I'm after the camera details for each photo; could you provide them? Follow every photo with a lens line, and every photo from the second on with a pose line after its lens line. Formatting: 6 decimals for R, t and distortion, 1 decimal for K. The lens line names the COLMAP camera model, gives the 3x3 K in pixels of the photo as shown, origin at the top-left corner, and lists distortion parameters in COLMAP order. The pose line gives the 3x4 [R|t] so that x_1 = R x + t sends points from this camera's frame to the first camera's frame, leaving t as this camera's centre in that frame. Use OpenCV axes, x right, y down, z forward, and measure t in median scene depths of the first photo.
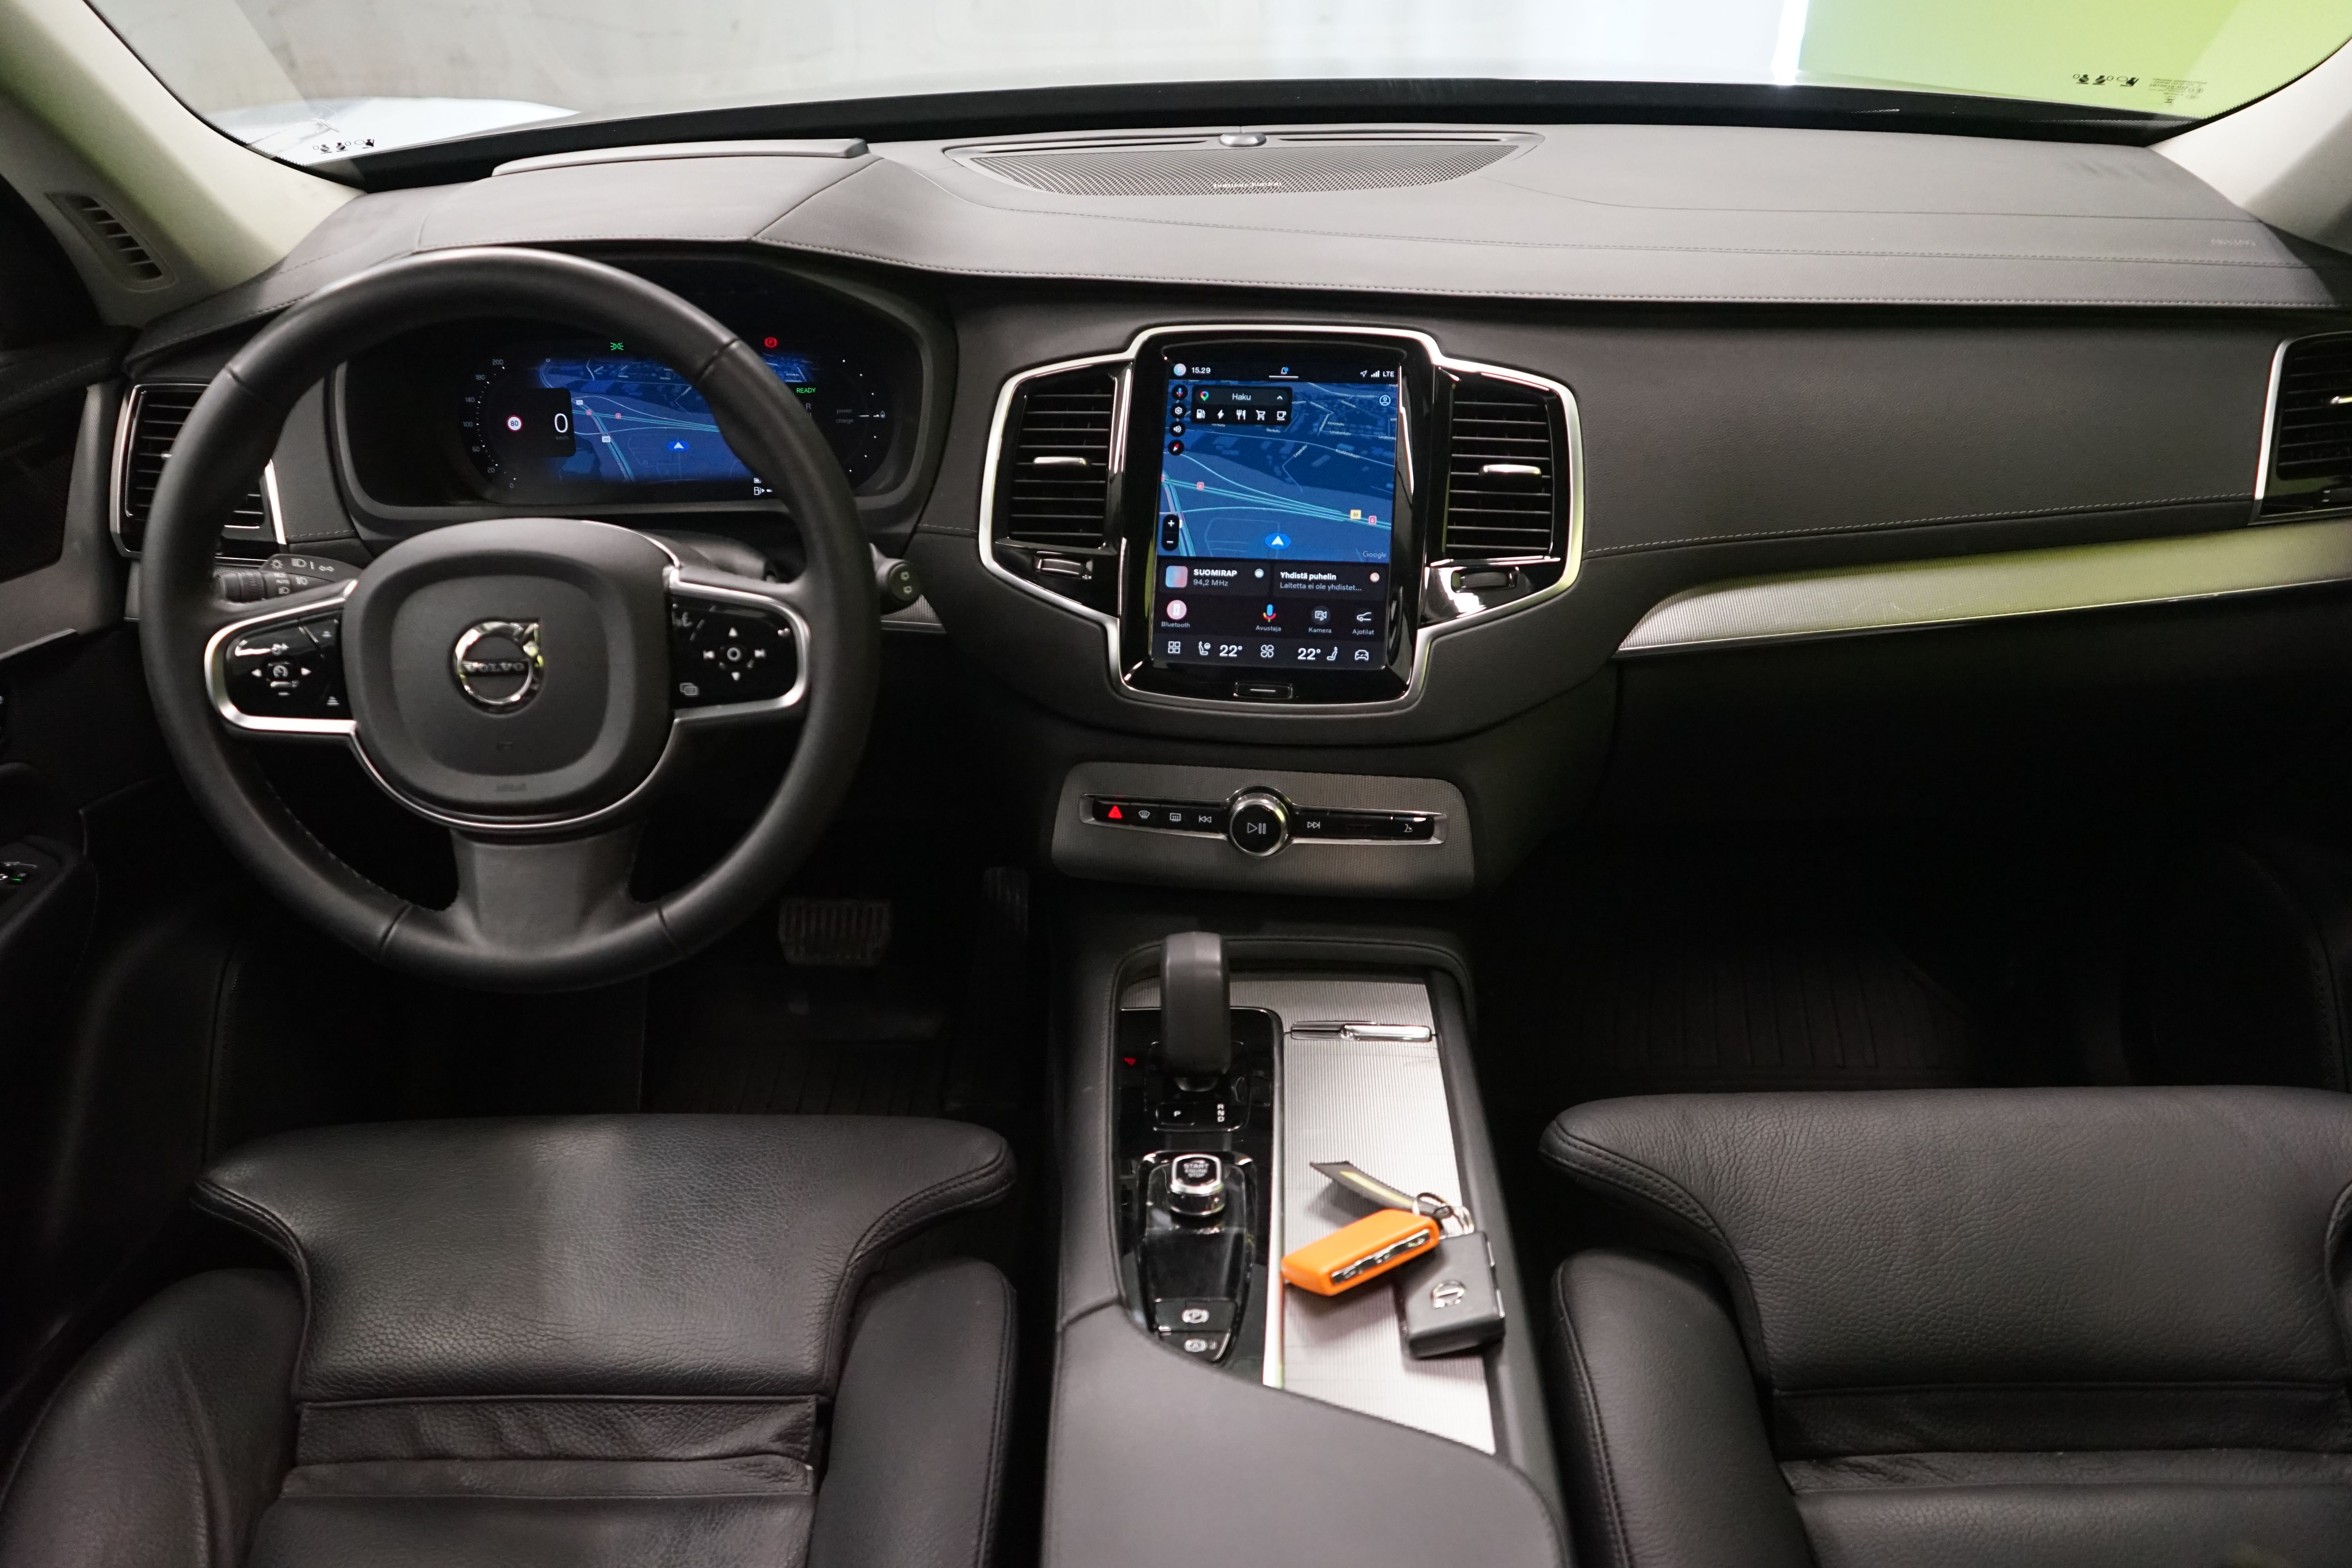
lens RADIAL K [[1945.6, 0, 1176.0], [0, 1945.6, 784.0], [0, 0, 1]] dist [0.037026, 0.002102]
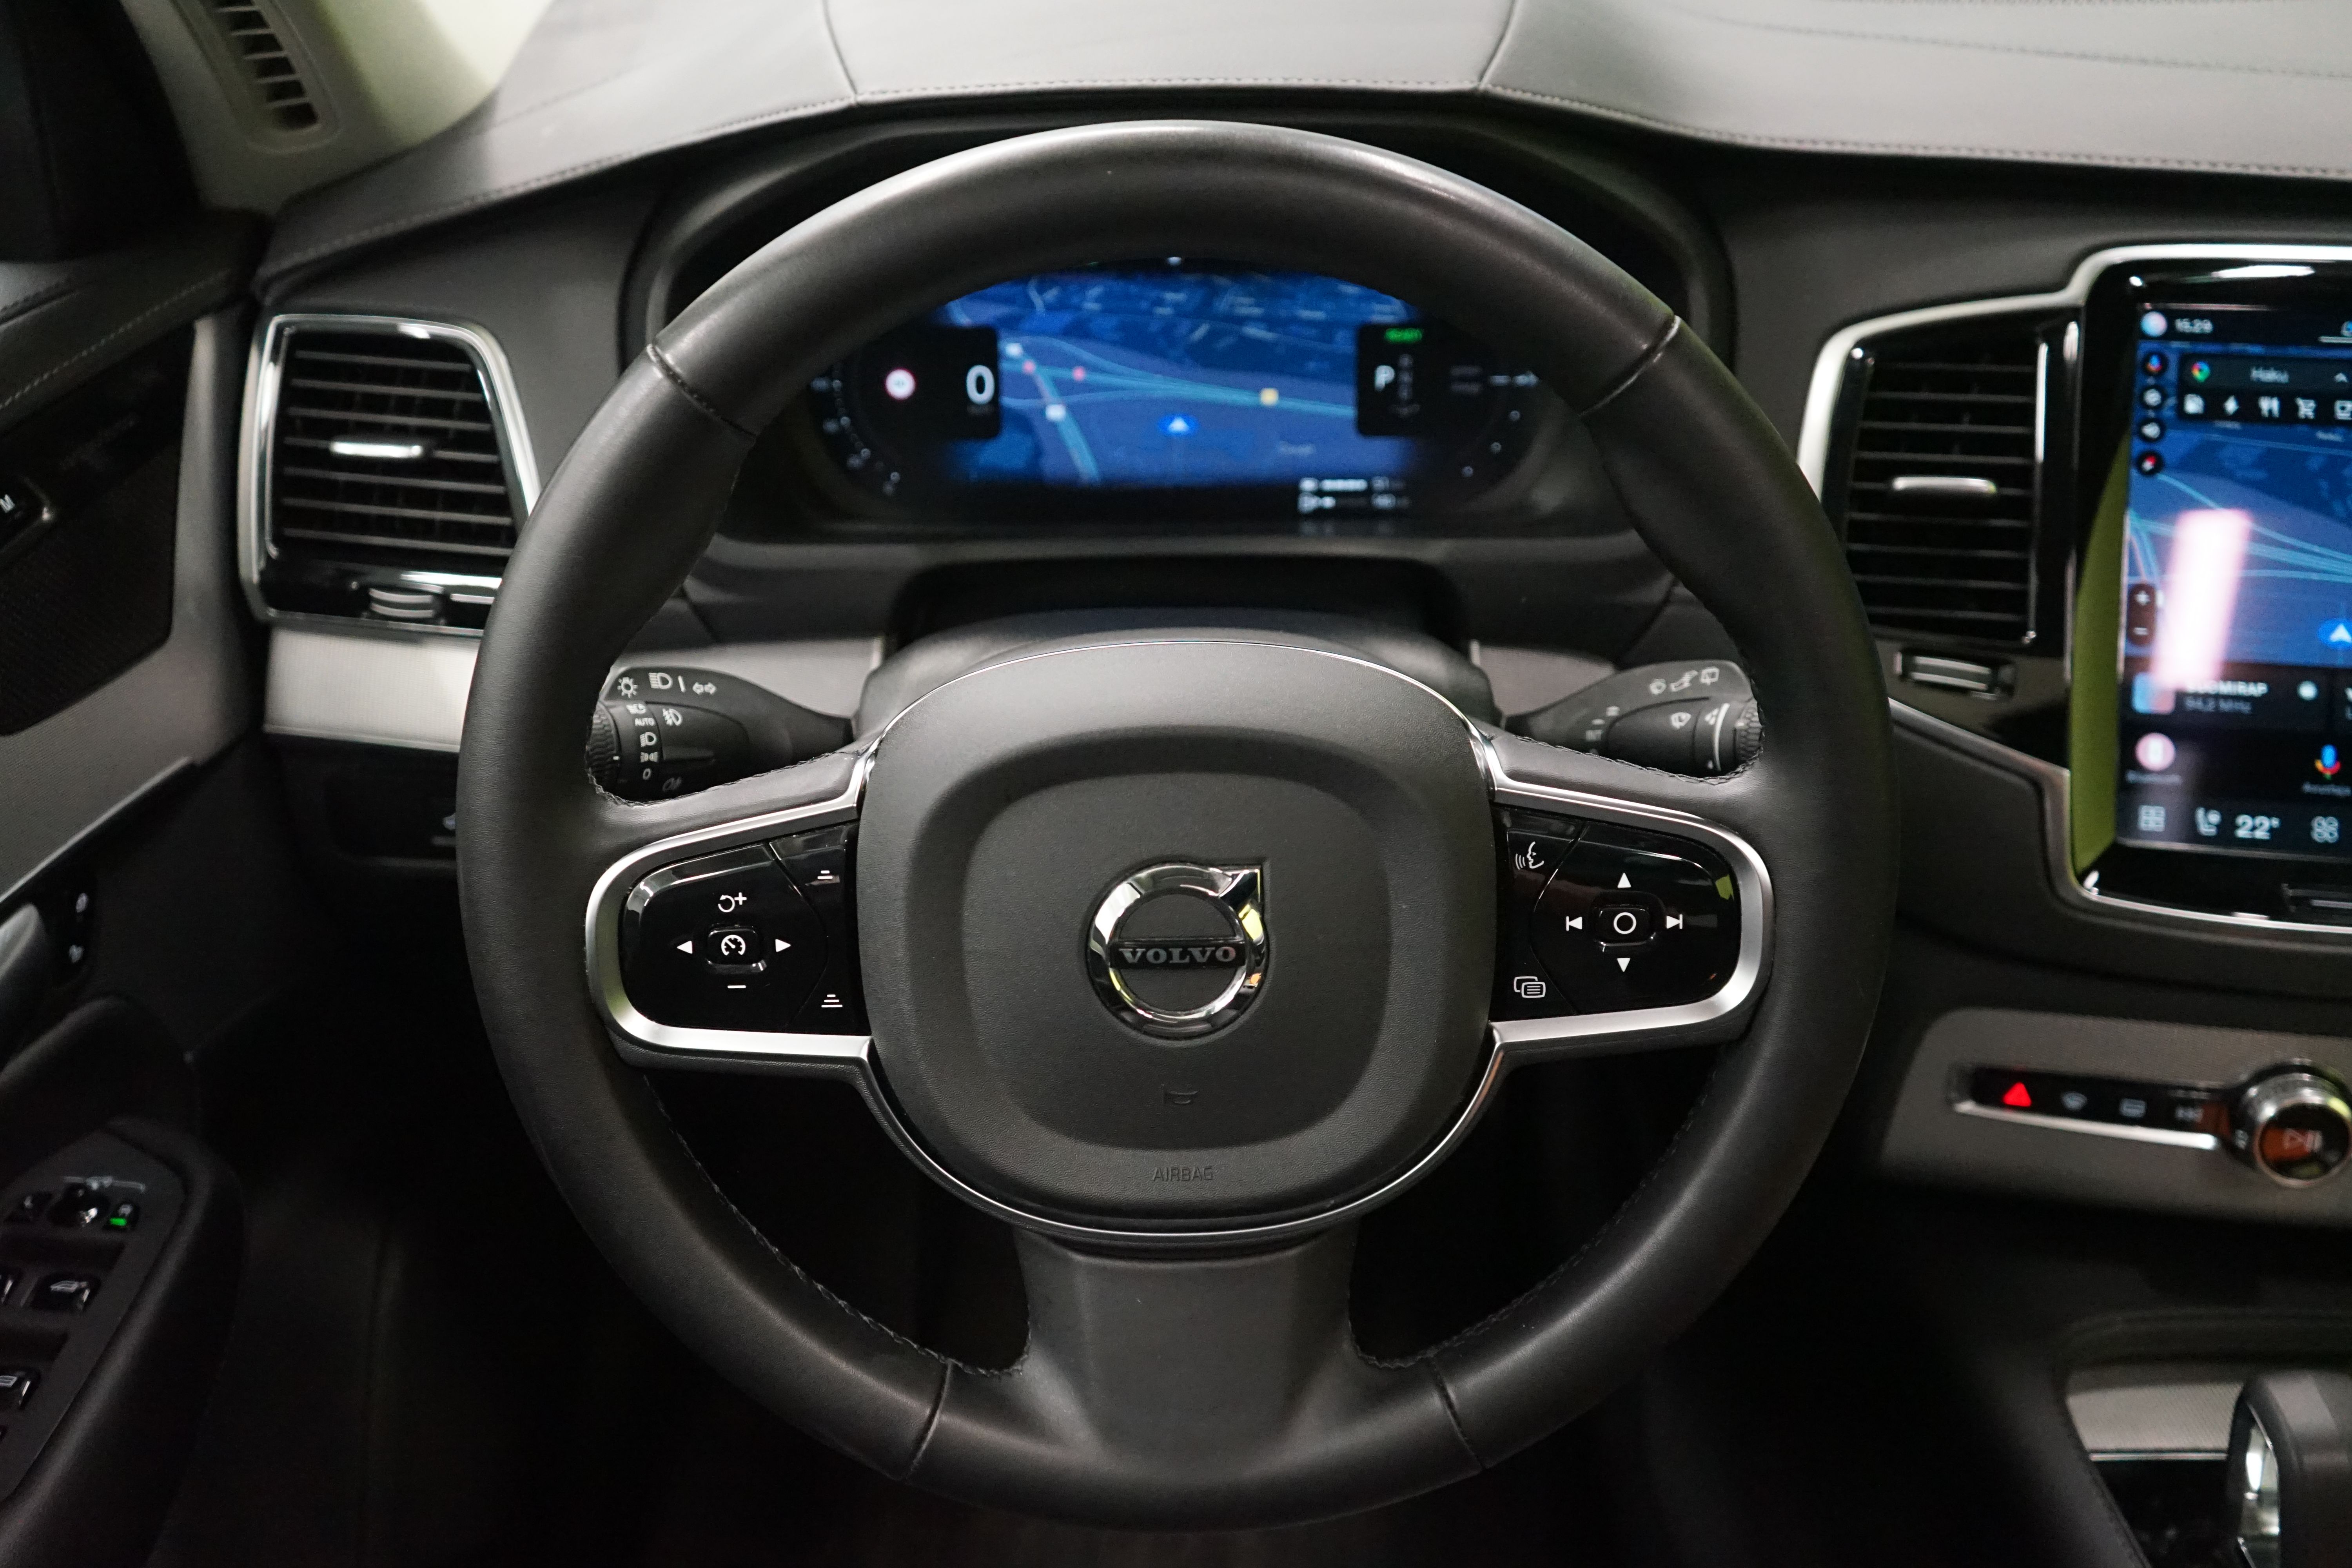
lens RADIAL K [[2221.7, 0, 1176.0], [0, 2221.7, 784.0], [0, 0, 1]] dist [0.028248, 0.007767]
pose [[0.998987, 0.006193, 0.044576, -0.313464], [-0.008892, 0.998123, 0.060596, -0.116279], [-0.044117, -0.060931, 0.997167, 0.354985]]
